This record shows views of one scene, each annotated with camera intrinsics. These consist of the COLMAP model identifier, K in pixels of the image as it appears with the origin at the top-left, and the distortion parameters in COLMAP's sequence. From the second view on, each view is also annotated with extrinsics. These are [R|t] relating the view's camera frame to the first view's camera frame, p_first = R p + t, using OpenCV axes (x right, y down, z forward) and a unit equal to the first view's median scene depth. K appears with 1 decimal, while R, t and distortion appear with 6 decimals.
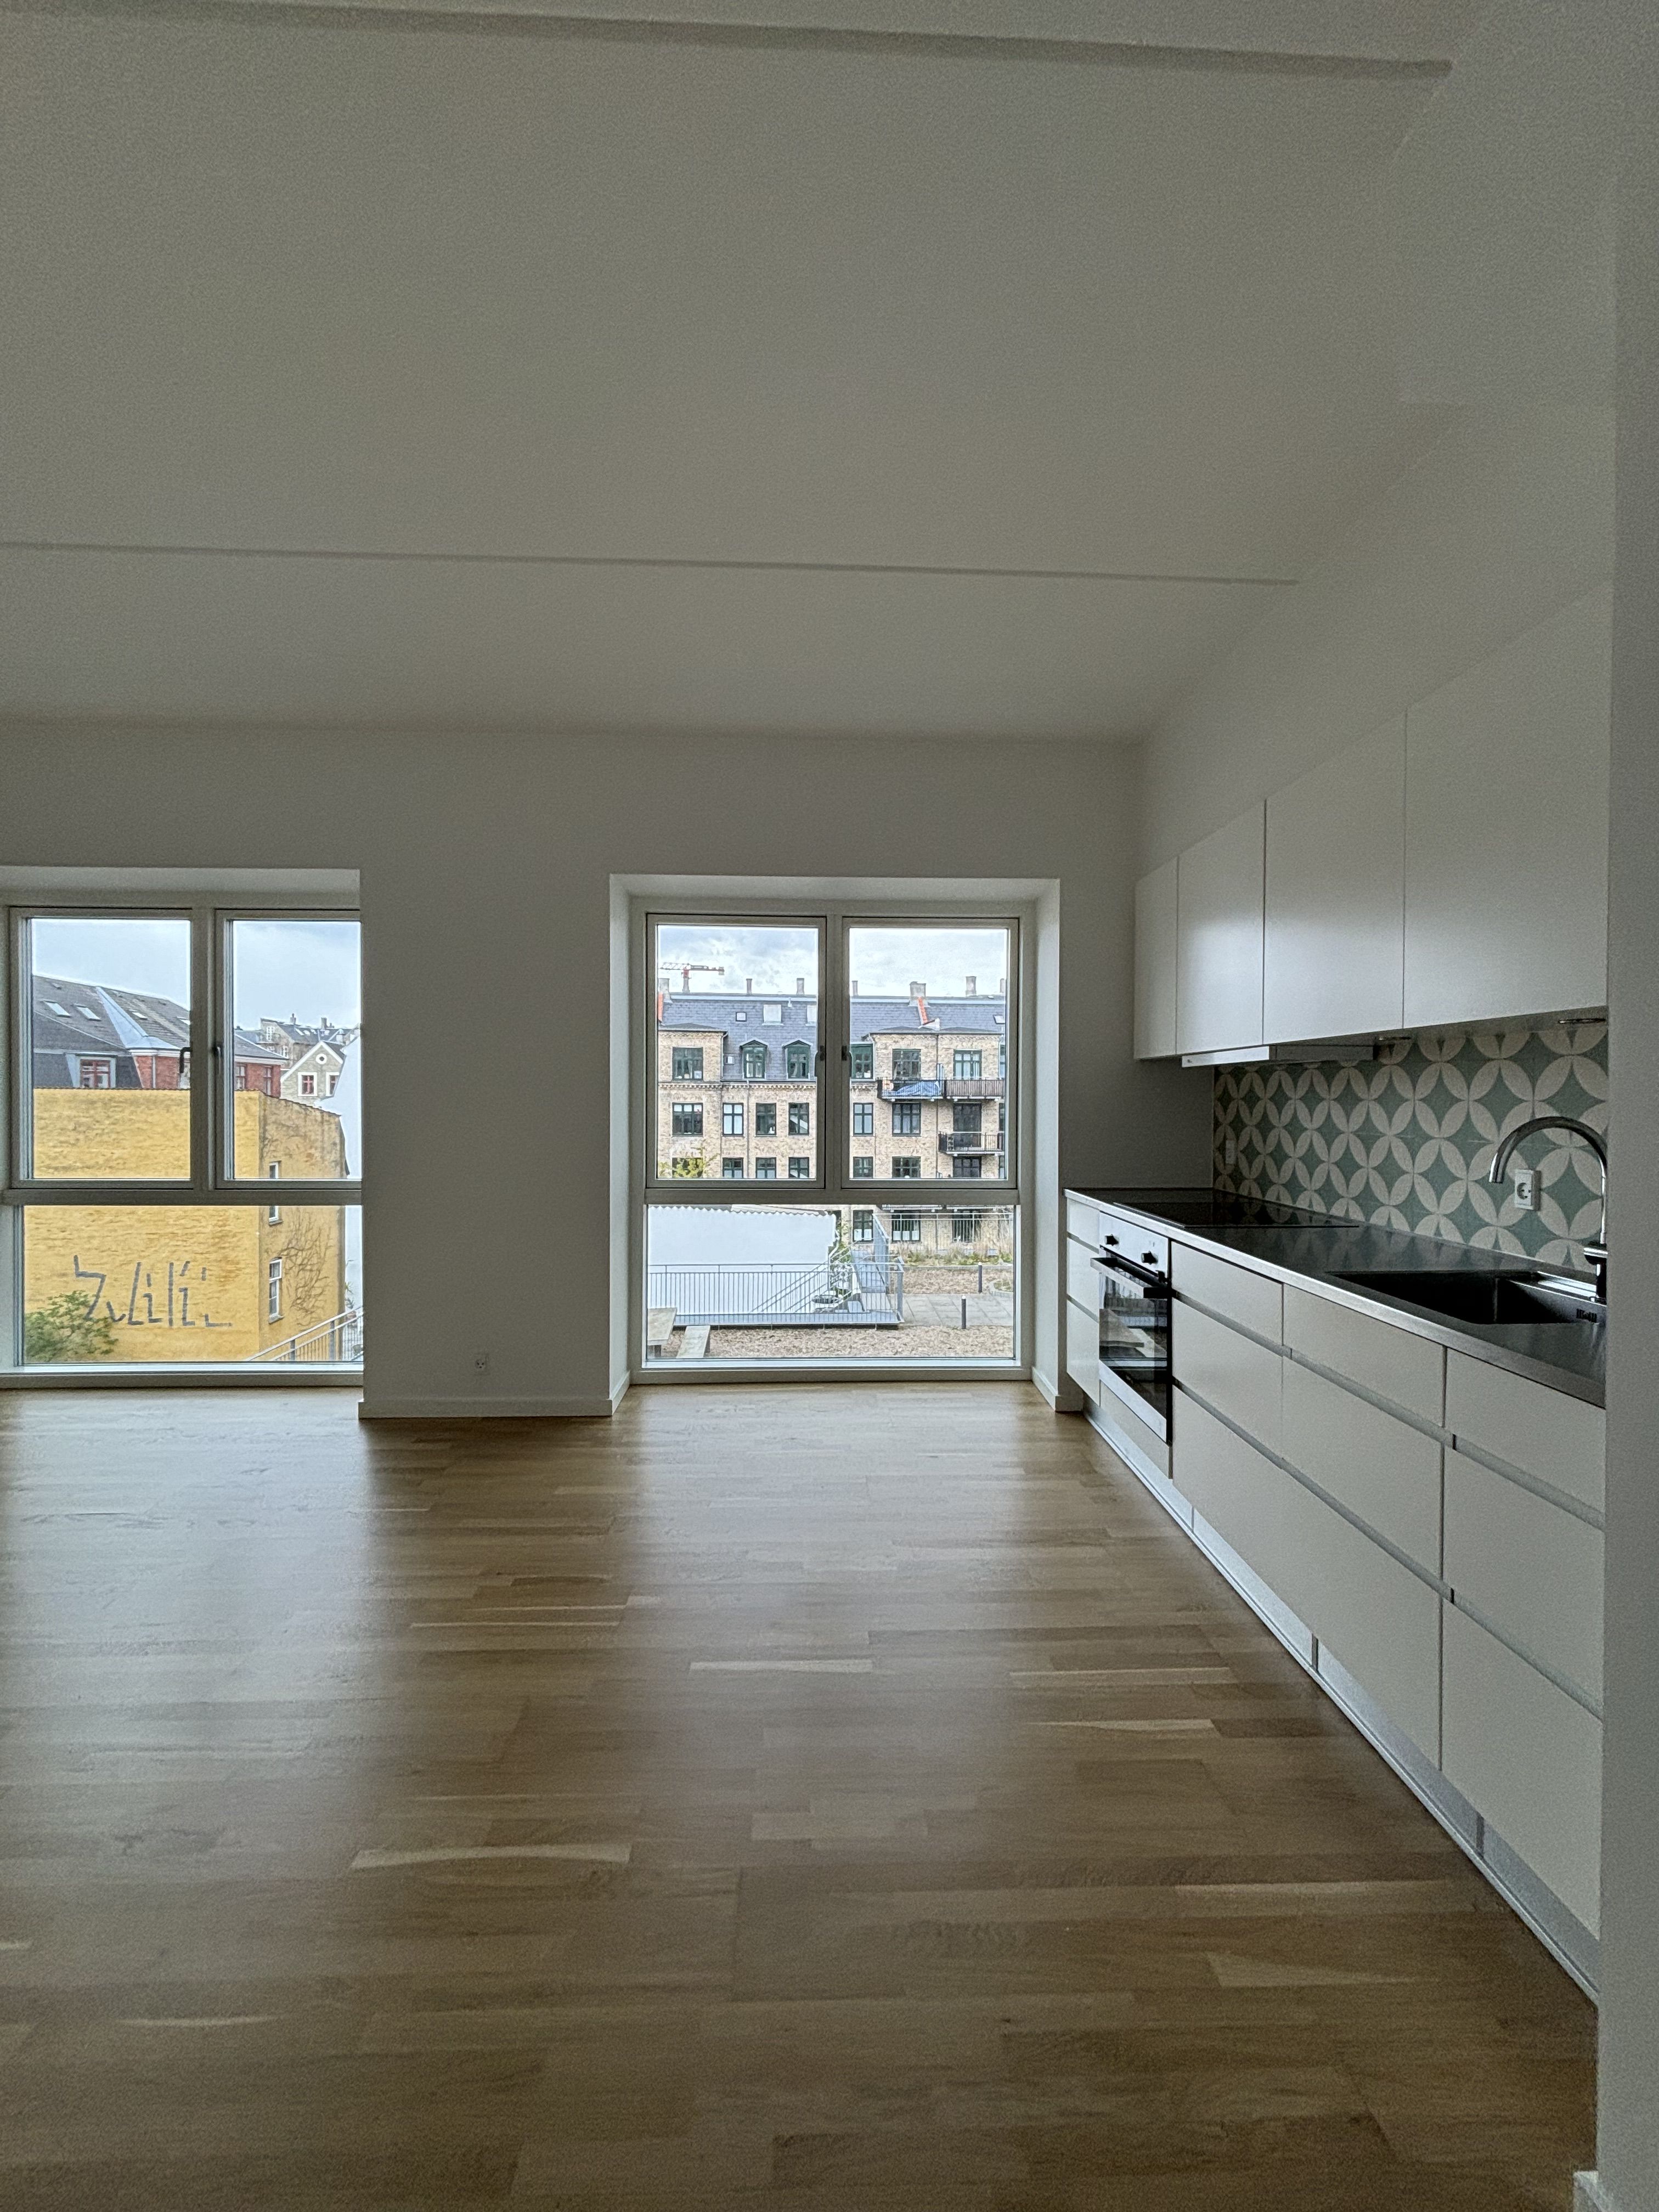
lens RADIAL K [[880.4, 0, 829.5], [0, 880.4, 1106.0], [0, 0, 1]] dist [0.000220, 0.000536]
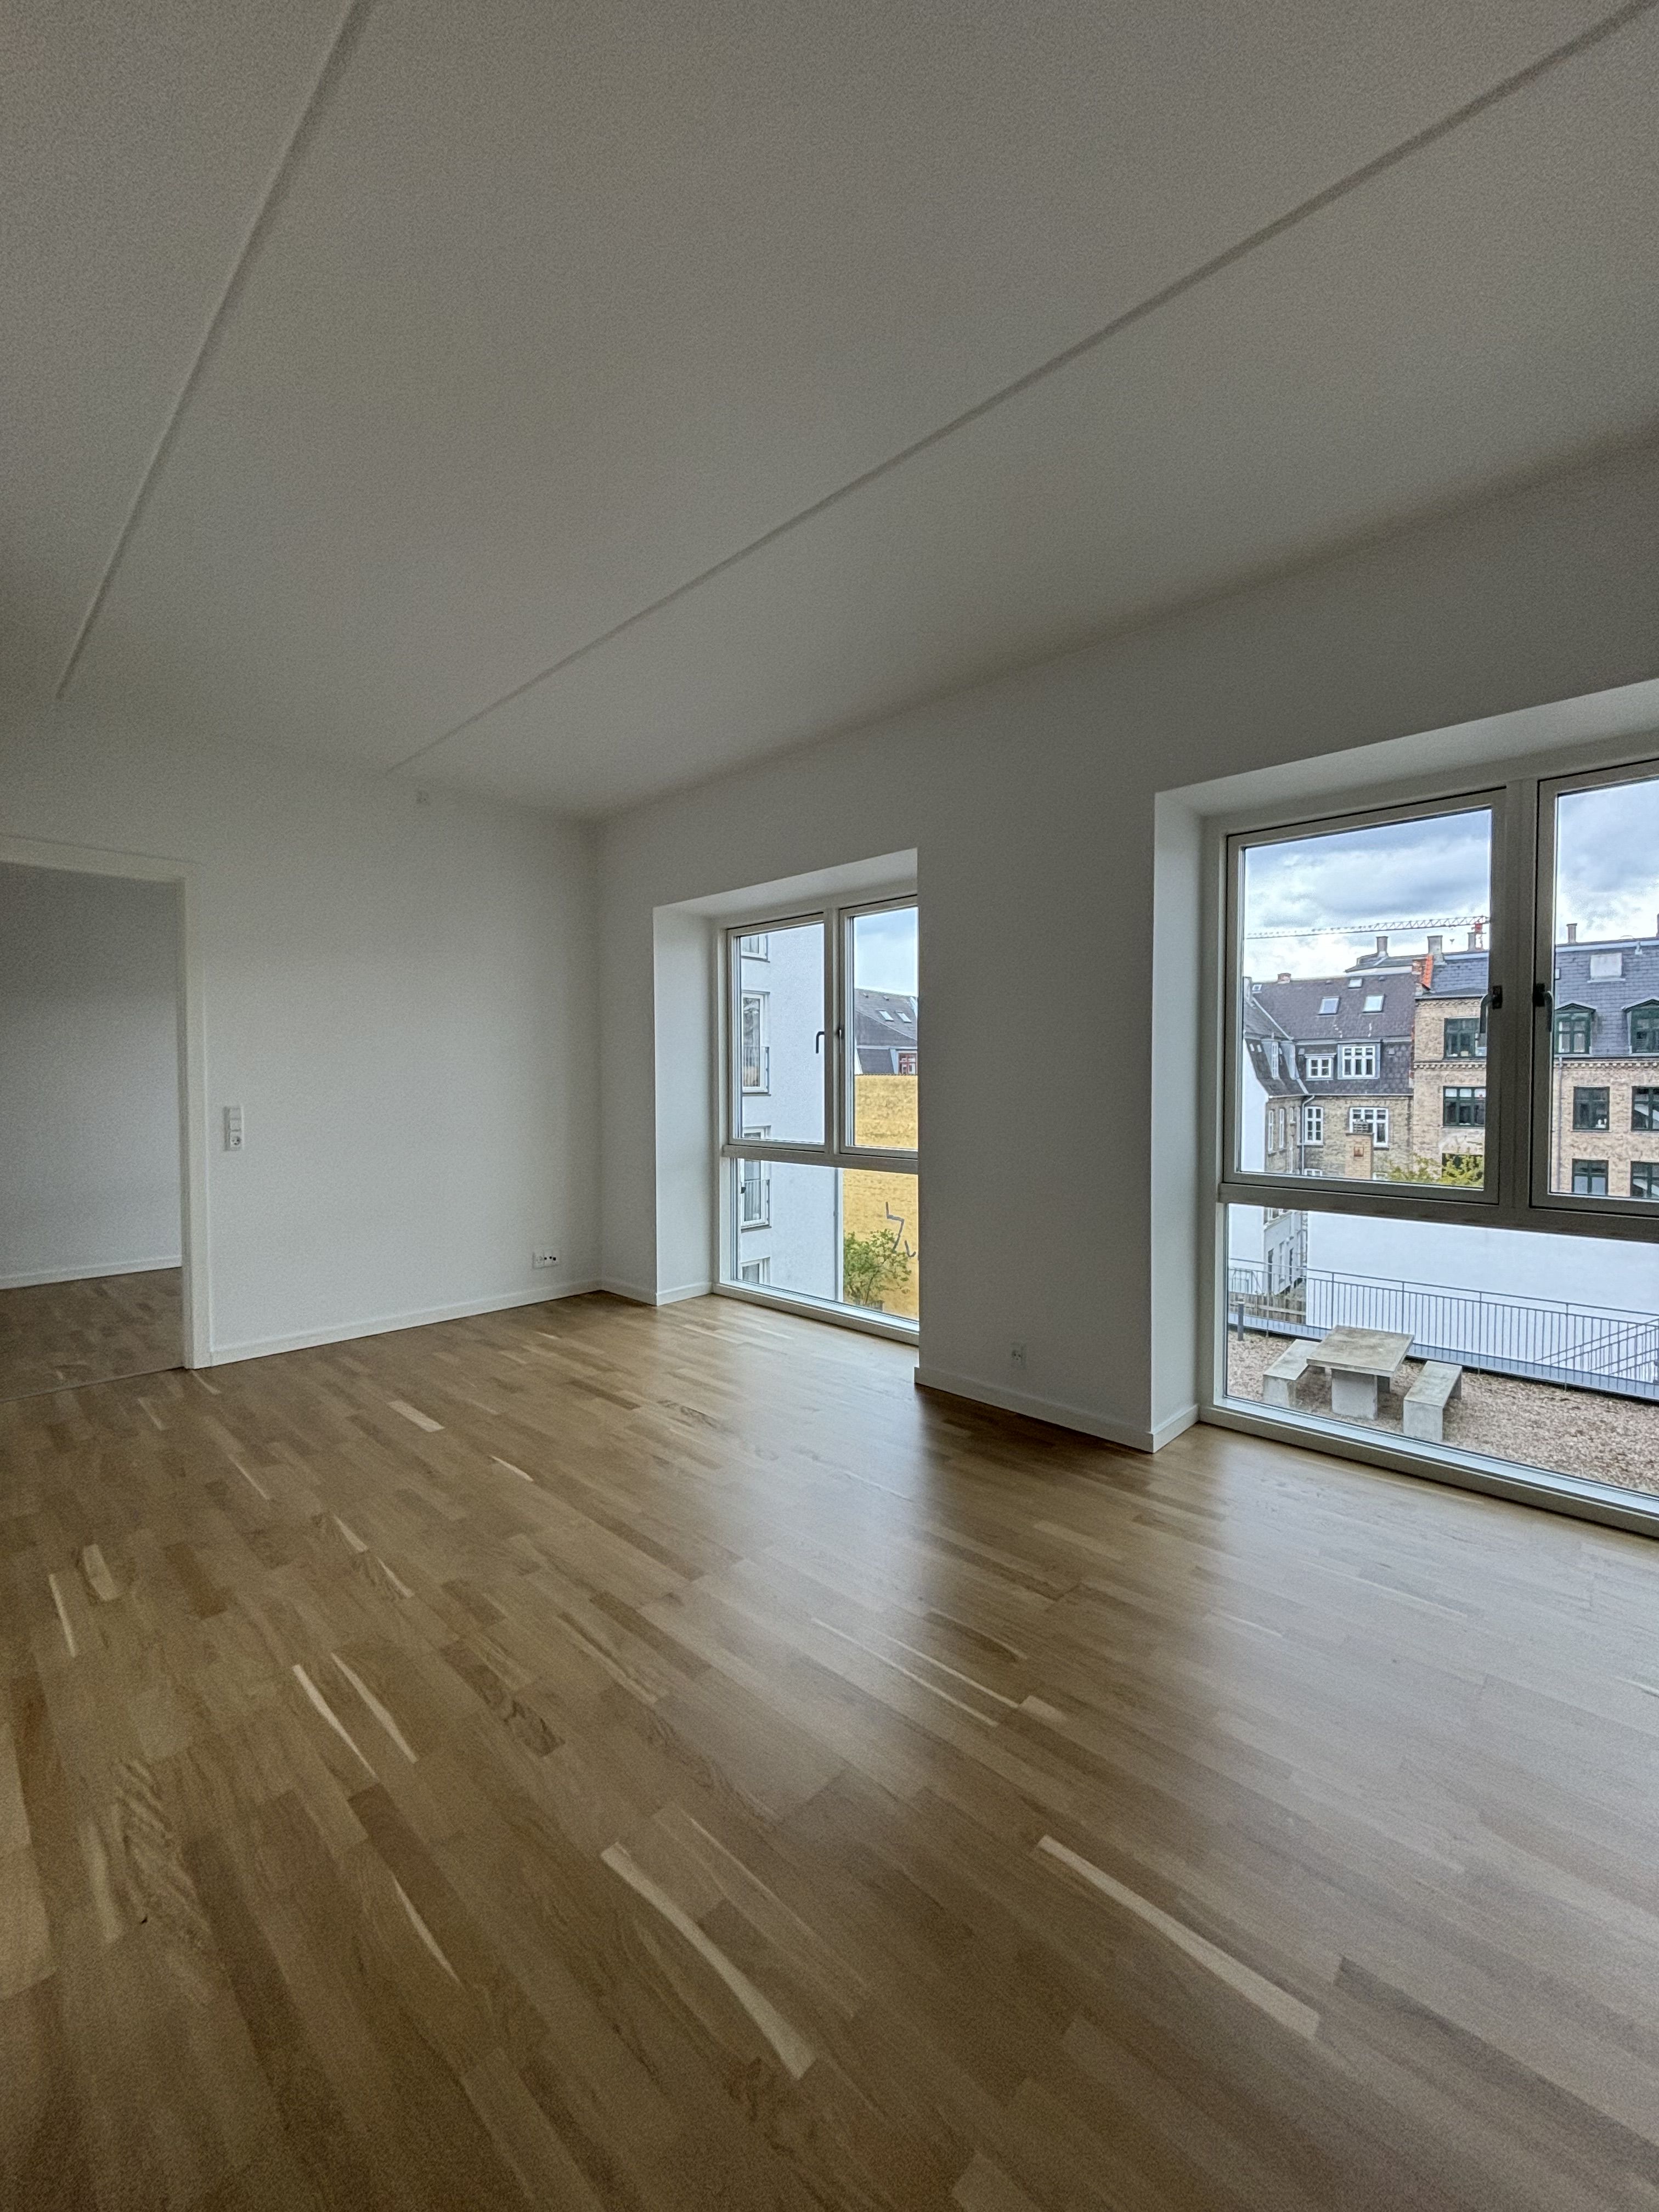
lens RADIAL K [[880.4, 0, 829.5], [0, 880.4, 1106.0], [0, 0, 1]] dist [0.000220, 0.000536]
pose [[0.701119, 0.017011, -0.712841, 0.110549], [-0.003996, 0.999793, 0.019928, 0.009032], [0.713033, -0.011123, 0.701042, 0.185140]]
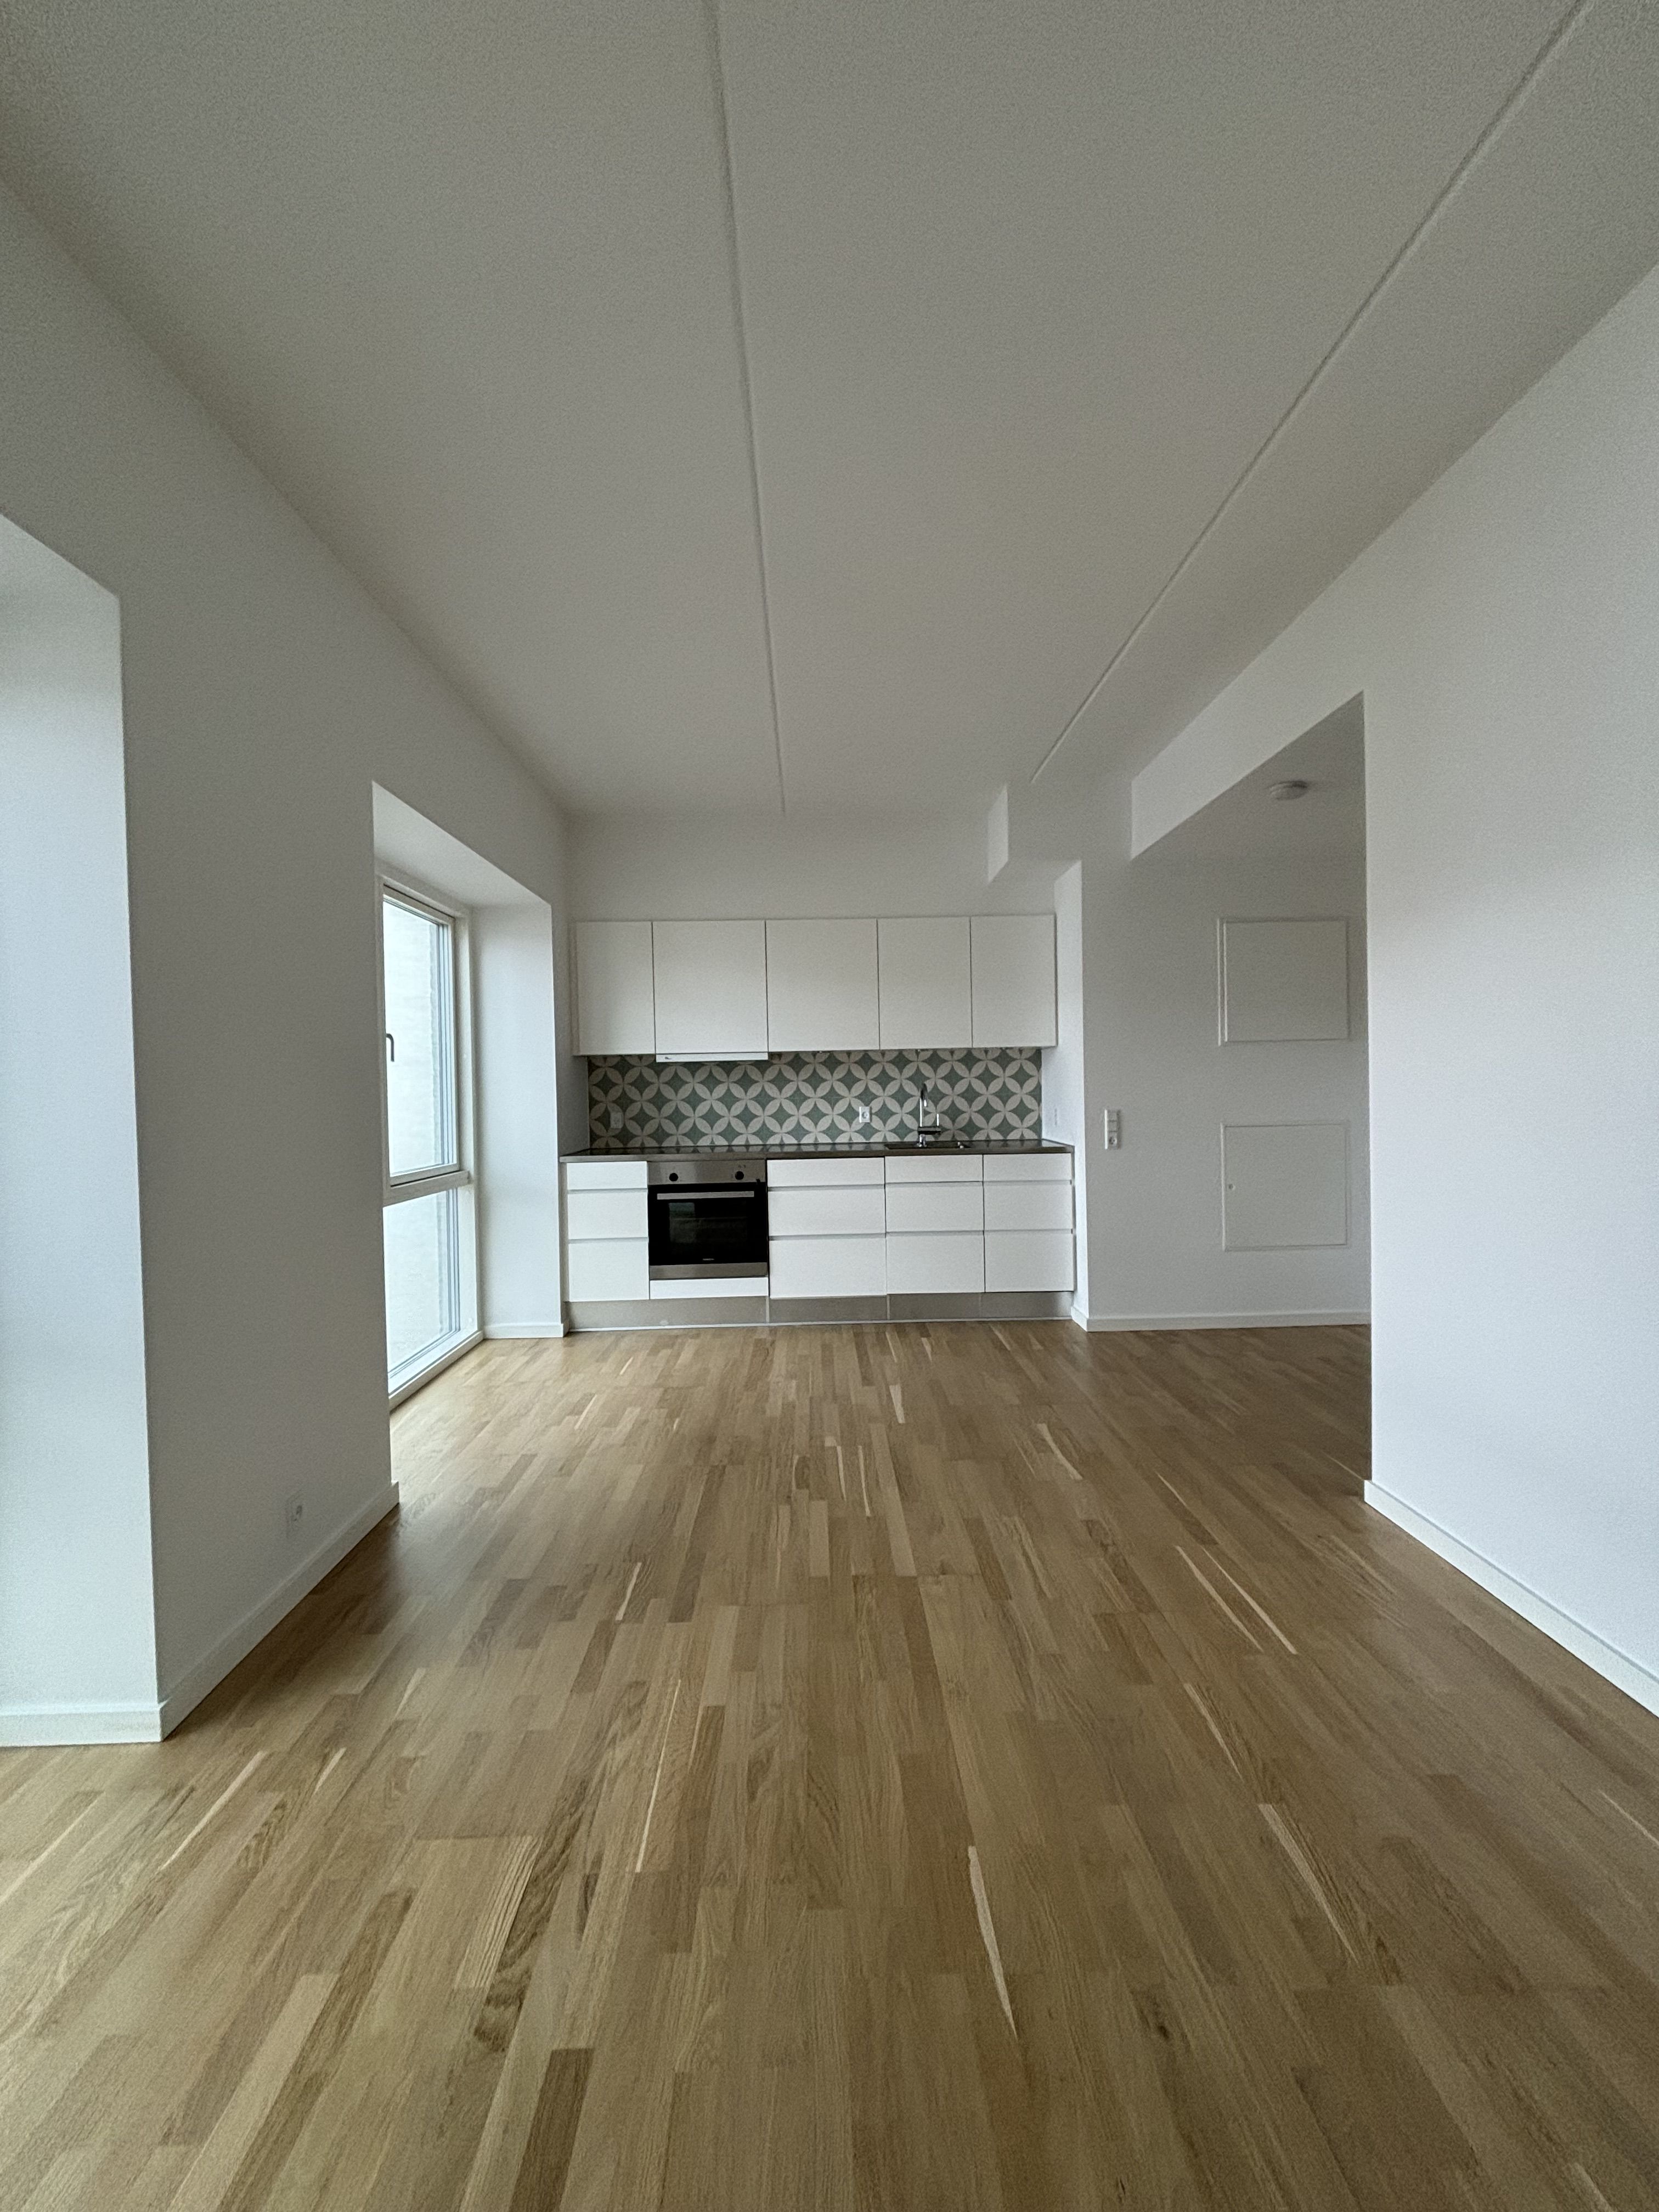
lens RADIAL K [[880.4, 0, 829.5], [0, 880.4, 1106.0], [0, 0, 1]] dist [0.000220, 0.000536]
pose [[0.019525, -0.026703, 0.999453, -0.876385], [0.031314, 0.999169, 0.026084, 0.000923], [-0.999319, 0.030787, 0.020345, 0.535048]]
